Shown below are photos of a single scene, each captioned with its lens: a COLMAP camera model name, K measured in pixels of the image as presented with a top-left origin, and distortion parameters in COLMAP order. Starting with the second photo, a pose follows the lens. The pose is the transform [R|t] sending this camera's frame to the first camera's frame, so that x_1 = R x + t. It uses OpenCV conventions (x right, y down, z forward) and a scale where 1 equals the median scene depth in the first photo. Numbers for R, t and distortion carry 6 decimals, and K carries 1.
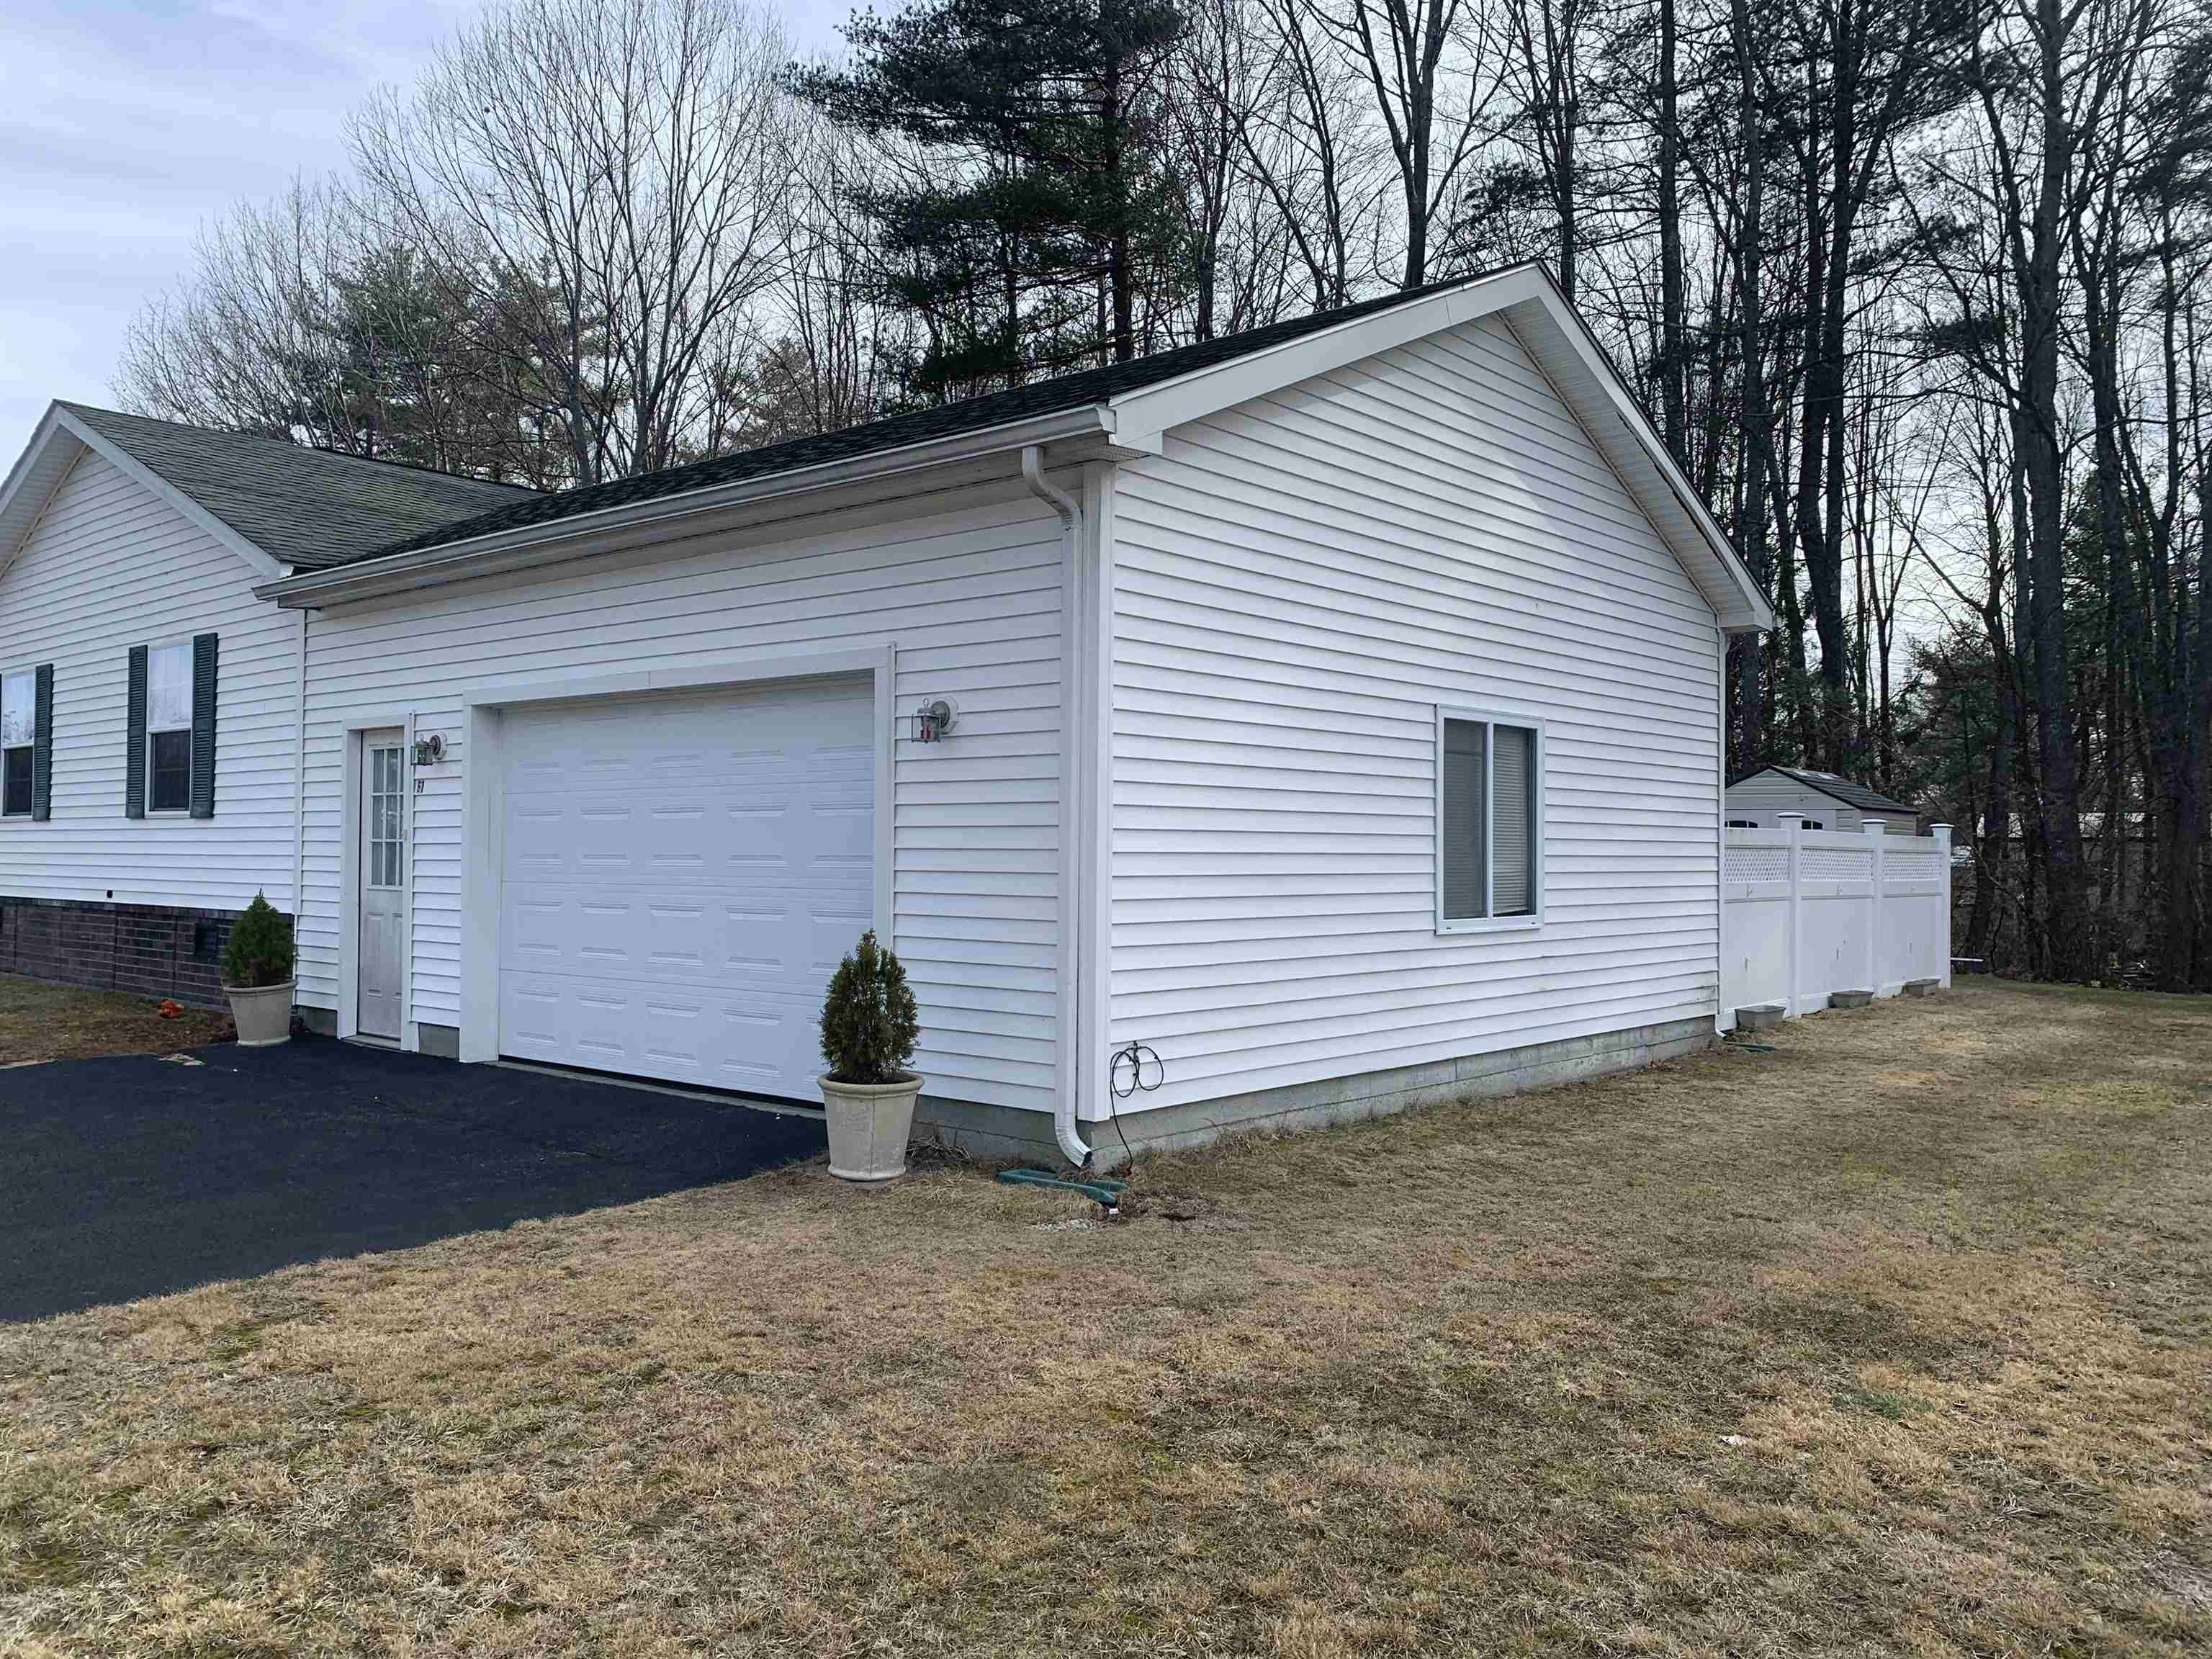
lens RADIAL K [[1684.6, 0, 1108.6], [0, 1684.6, 814.2], [0, 0, 1]] dist [0.035420, -0.037468]
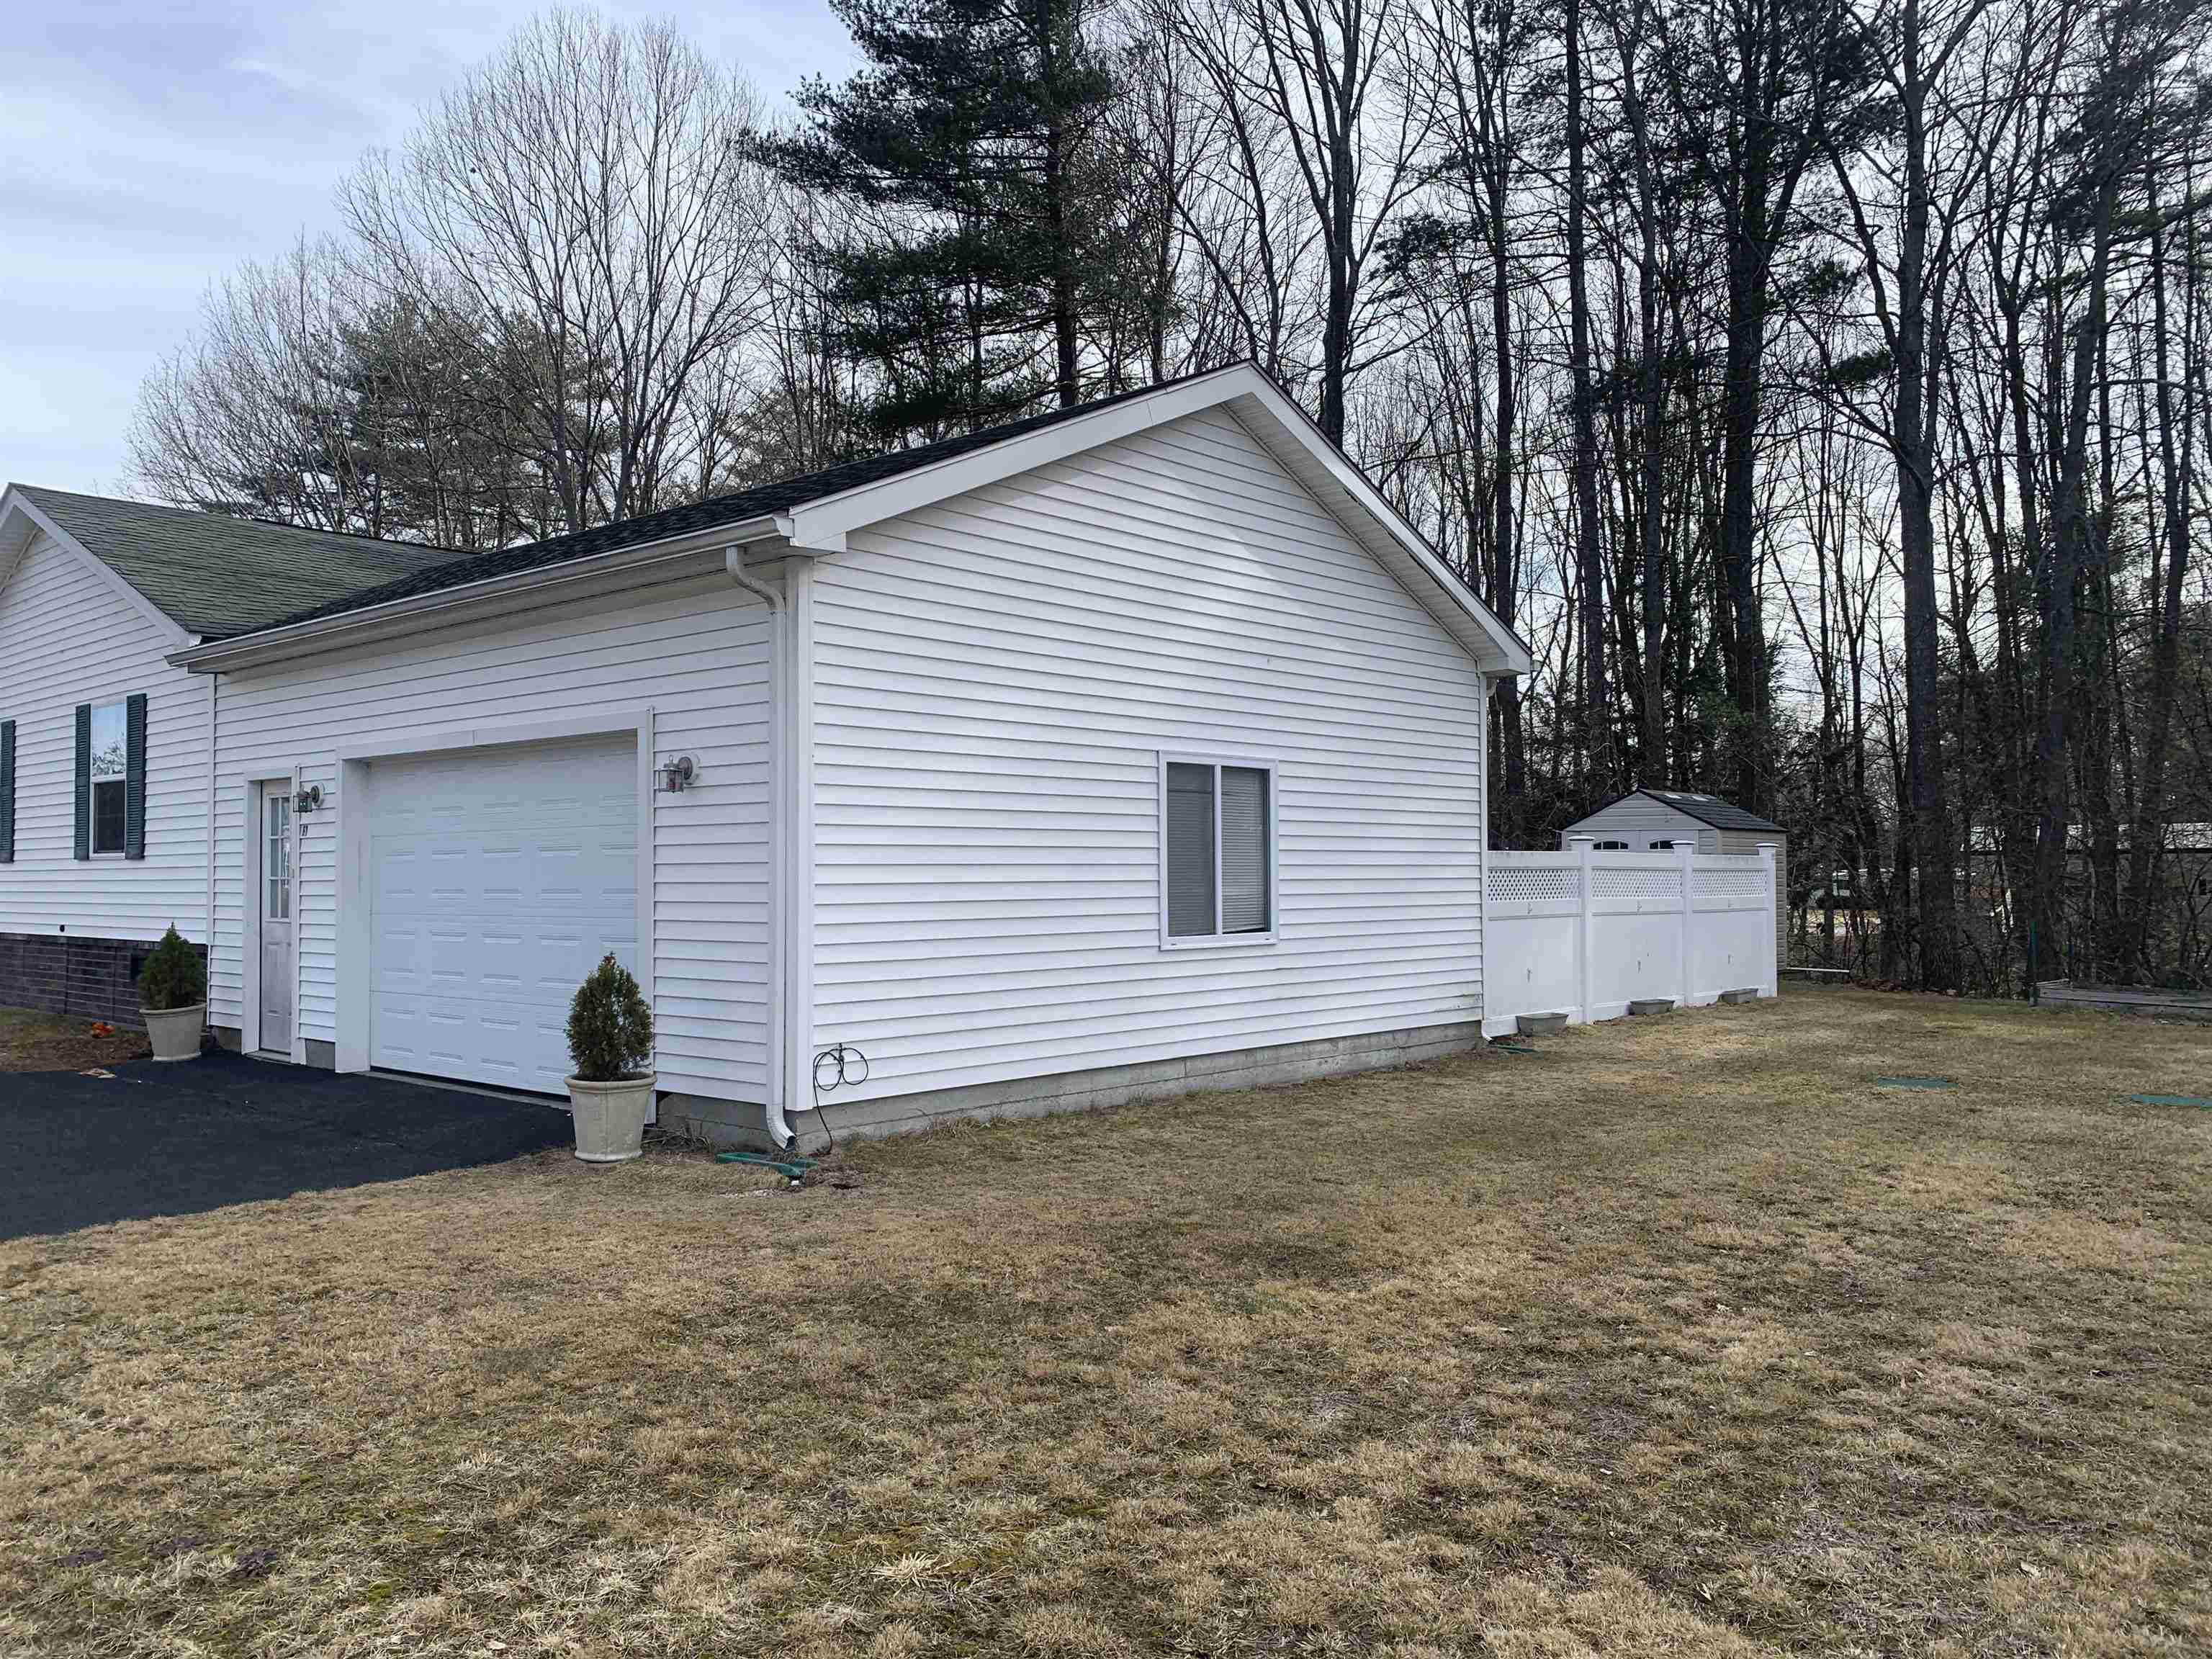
lens RADIAL K [[1690.1, 0, 1106.0], [0, 1690.1, 829.5], [0, 0, 1]] dist [0.016505, -0.006281]
pose [[0.999683, -0.012547, -0.021823, 0.146145], [0.012456, 0.999913, -0.004305, -0.005209], [0.021875, 0.004032, 0.999753, -0.117257]]
